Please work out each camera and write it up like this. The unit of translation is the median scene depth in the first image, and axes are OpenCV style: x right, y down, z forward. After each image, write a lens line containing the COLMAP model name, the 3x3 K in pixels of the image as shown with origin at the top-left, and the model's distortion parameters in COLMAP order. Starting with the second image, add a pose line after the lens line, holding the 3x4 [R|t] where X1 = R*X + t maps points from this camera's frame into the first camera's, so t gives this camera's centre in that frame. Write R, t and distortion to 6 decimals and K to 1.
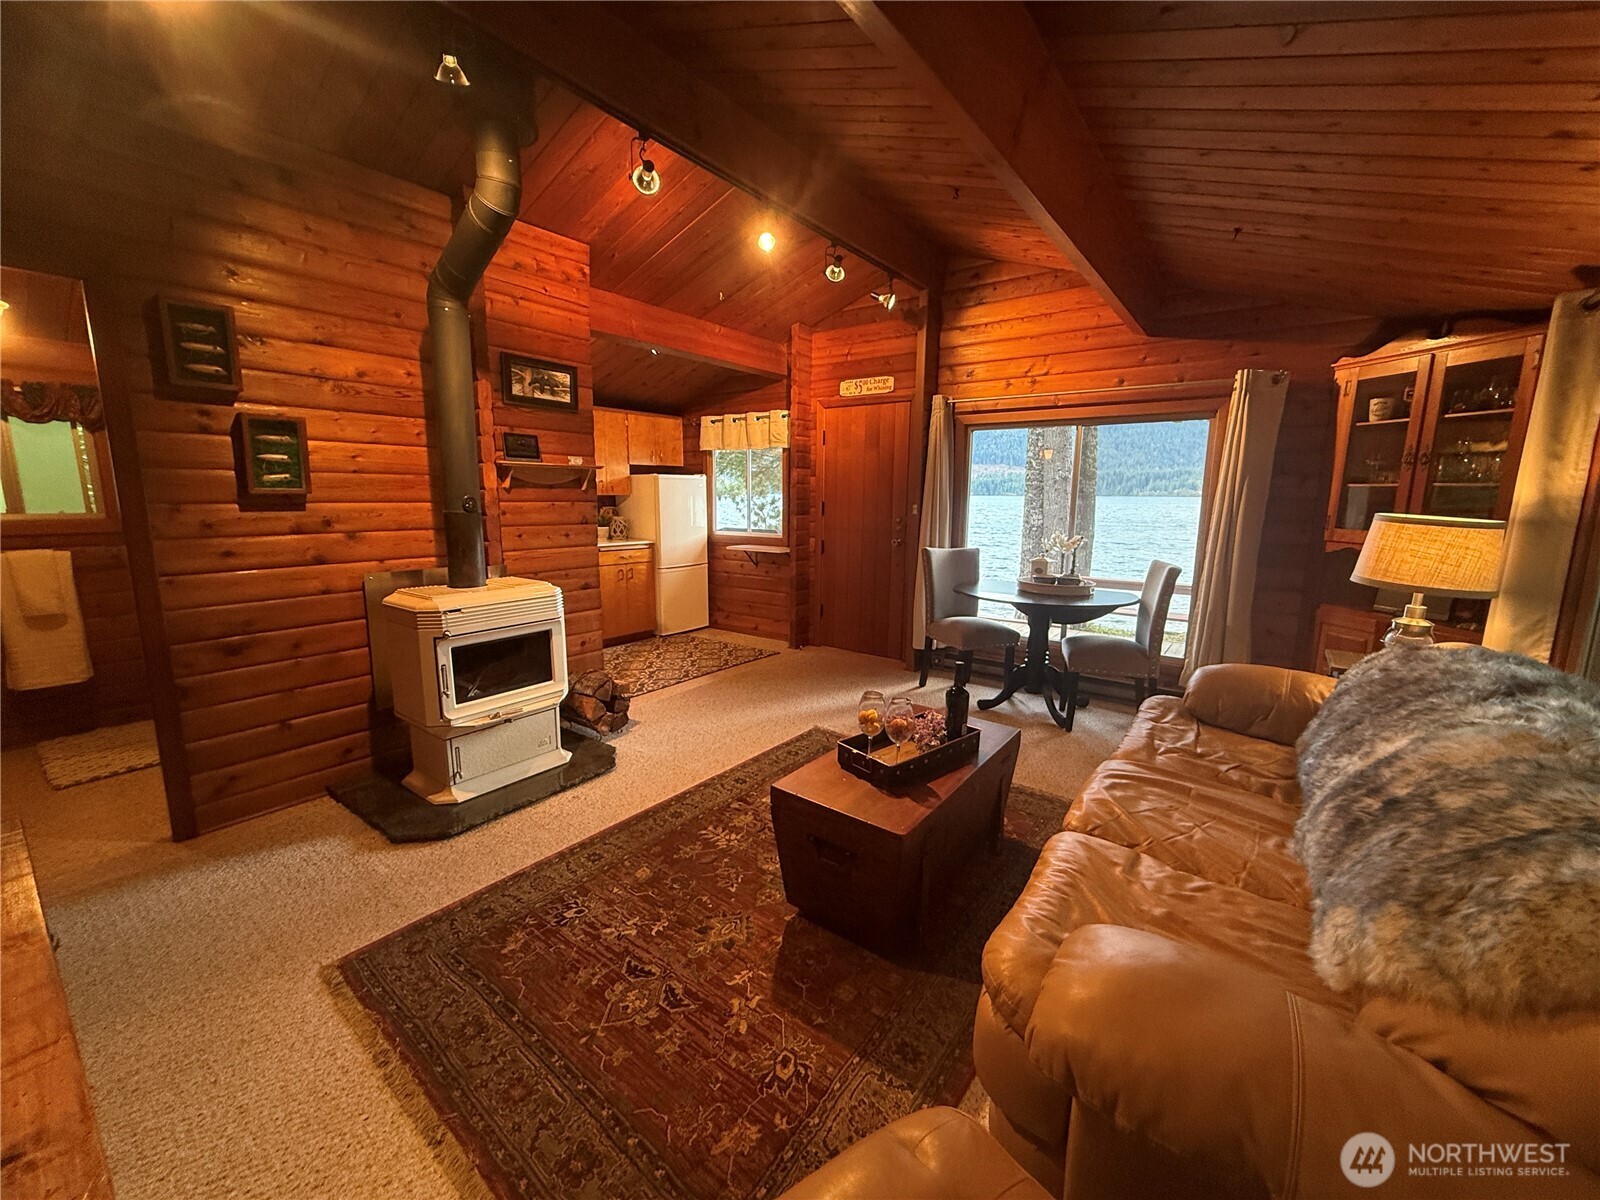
lens RADIAL K [[633.8, 0, 800.6], [0, 633.8, 597.3], [0, 0, 1]] dist [-0.002002, -0.000661]
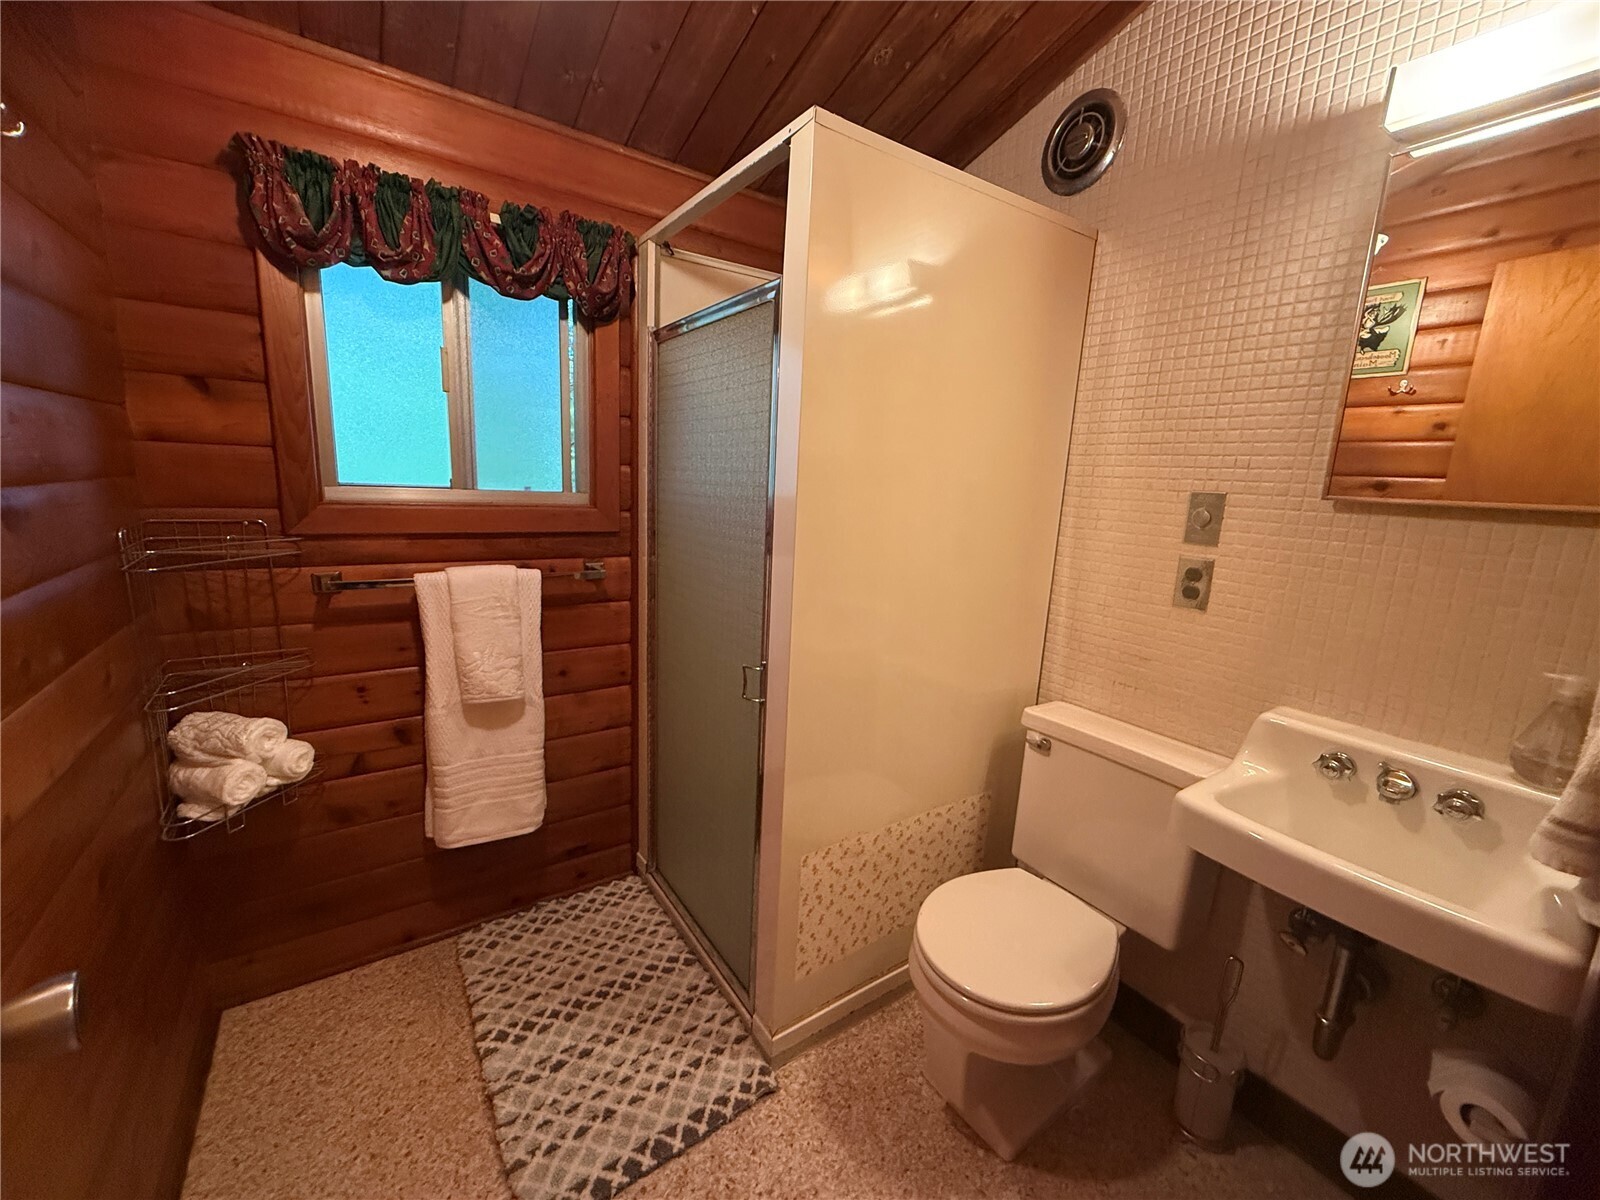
lens RADIAL K [[633.8, 0, 797.7], [0, 633.8, 594.8], [0, 0, 1]] dist [-0.002002, -0.000661]
pose [[0.947234, 0.099050, -0.304856, -0.824188], [-0.095364, 0.995076, 0.026996, -0.086855], [0.306029, 0.003501, 0.952016, 0.599533]]
